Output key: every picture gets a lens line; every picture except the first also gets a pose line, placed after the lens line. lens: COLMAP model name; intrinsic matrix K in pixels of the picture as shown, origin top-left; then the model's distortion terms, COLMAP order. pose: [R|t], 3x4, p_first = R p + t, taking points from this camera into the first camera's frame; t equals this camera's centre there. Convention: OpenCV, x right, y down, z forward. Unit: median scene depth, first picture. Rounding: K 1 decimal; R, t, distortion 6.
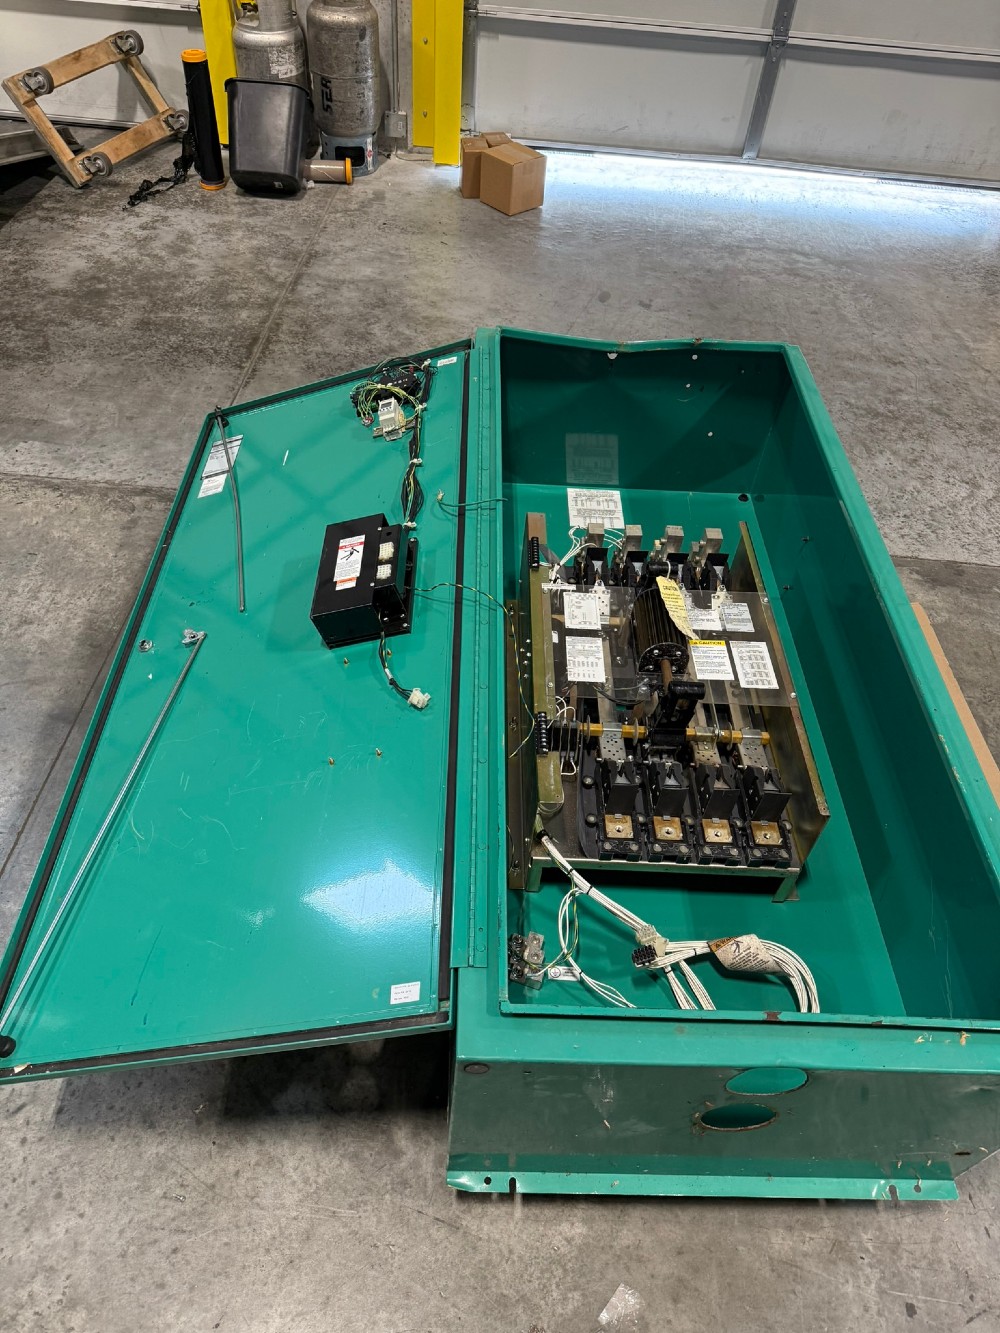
lens RADIAL K [[931.1, 0, 494.1], [0, 931.1, 664.7], [0, 0, 1]] dist [0.001646, -0.009902]
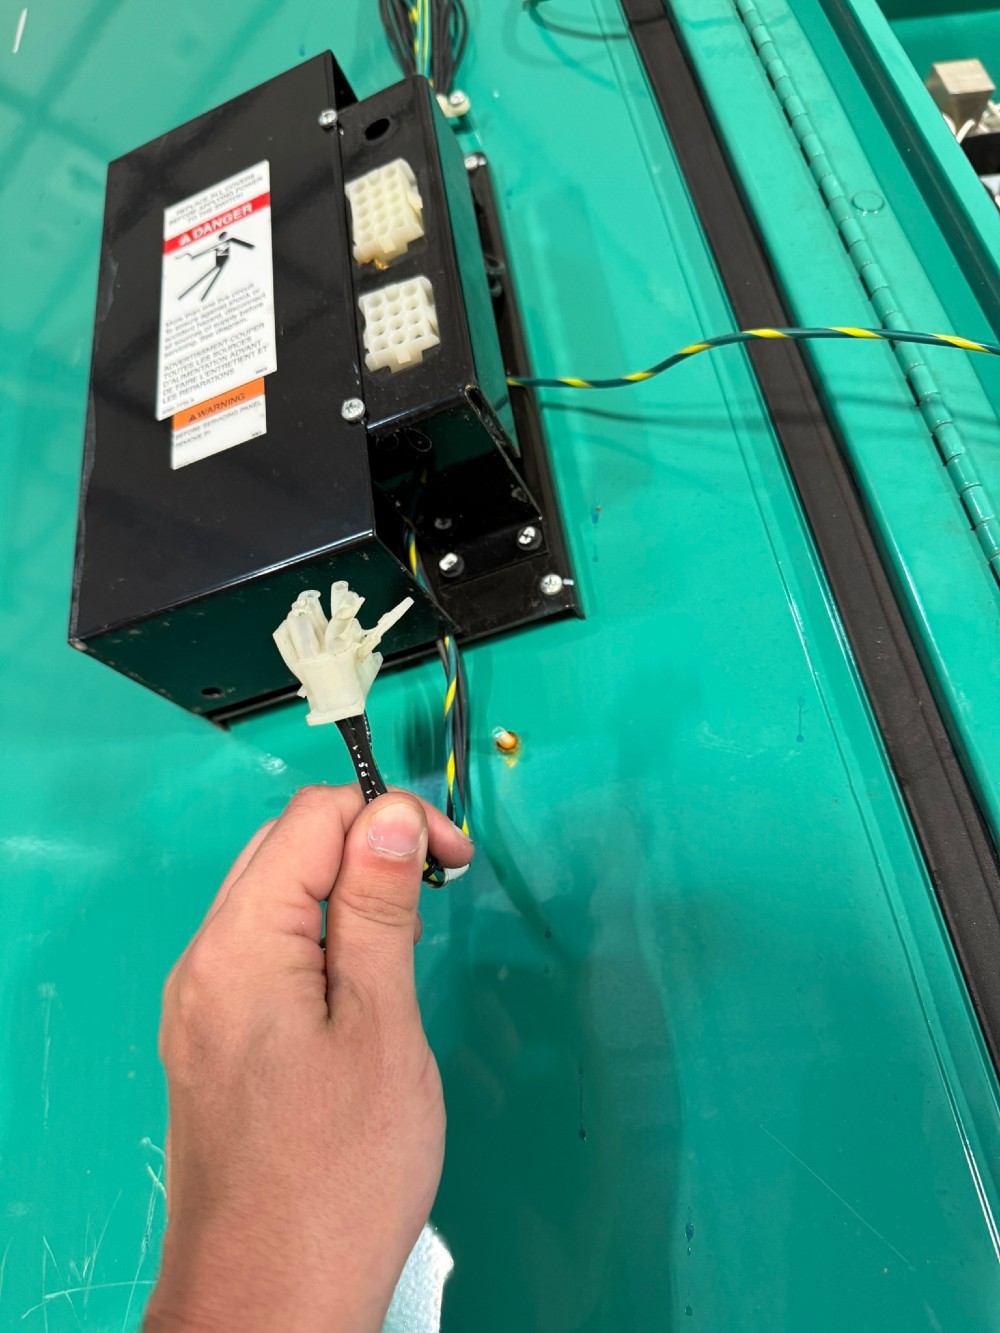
lens RADIAL K [[931.1, 0, 488.2], [0, 931.1, 667.6], [0, 0, 1]] dist [0.001646, -0.009902]
pose [[0.986901, -0.159723, -0.022674, -0.079078], [0.160041, 0.951646, 0.262215, -0.059390], [-0.020304, -0.262409, 0.964743, 0.589325]]
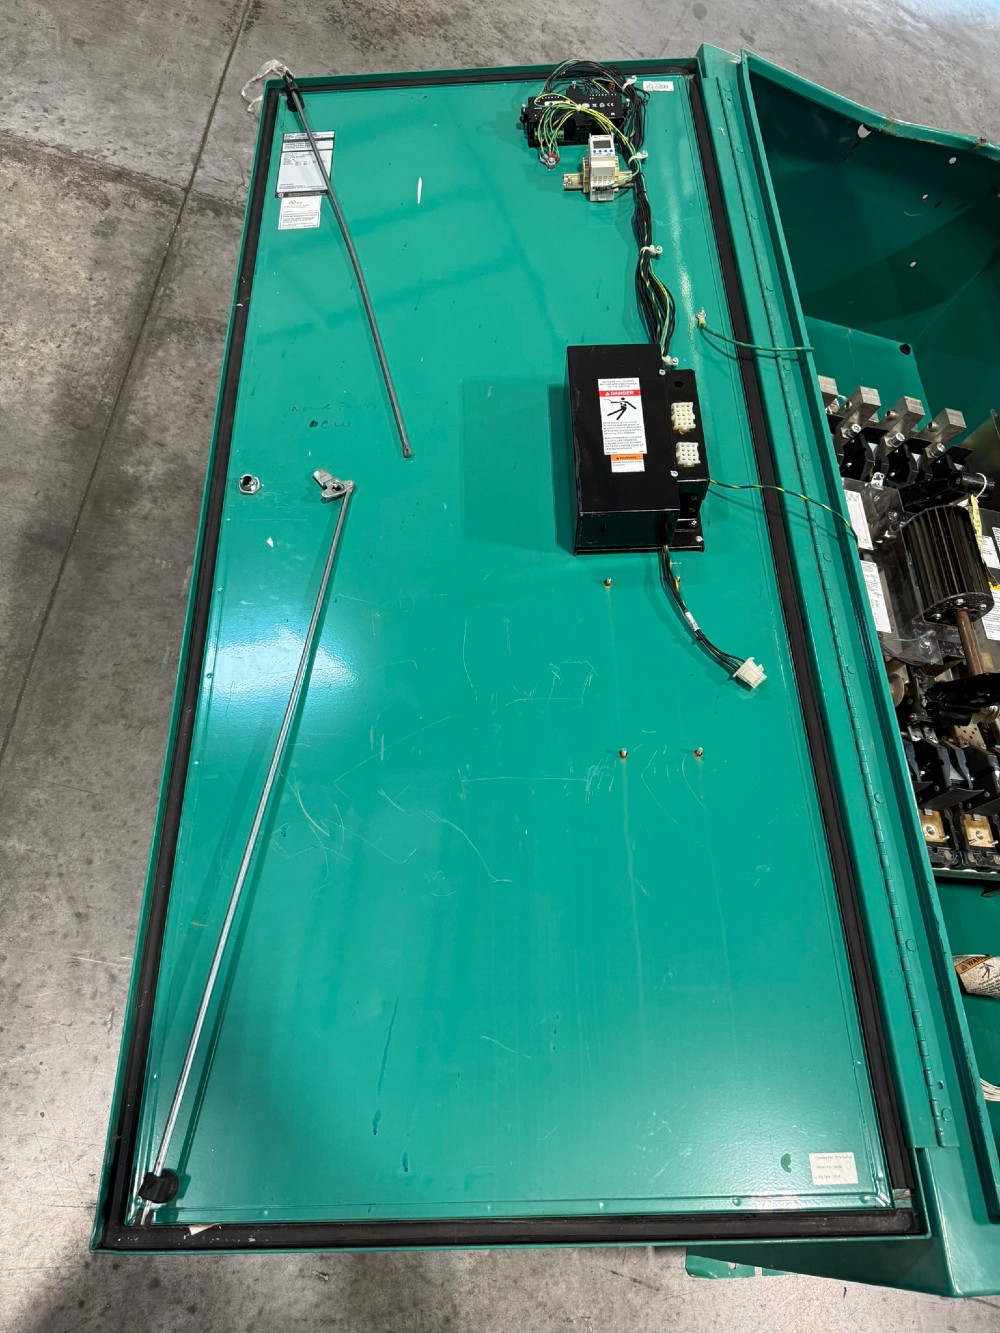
lens RADIAL K [[931.1, 0, 505.8], [0, 931.1, 675.8], [0, 0, 1]] dist [0.001646, -0.009902]
pose [[0.968222, 0.100900, 0.228835, -0.277513], [-0.159703, 0.953594, 0.255252, -0.072136], [-0.192461, -0.283687, 0.939404, 0.267203]]
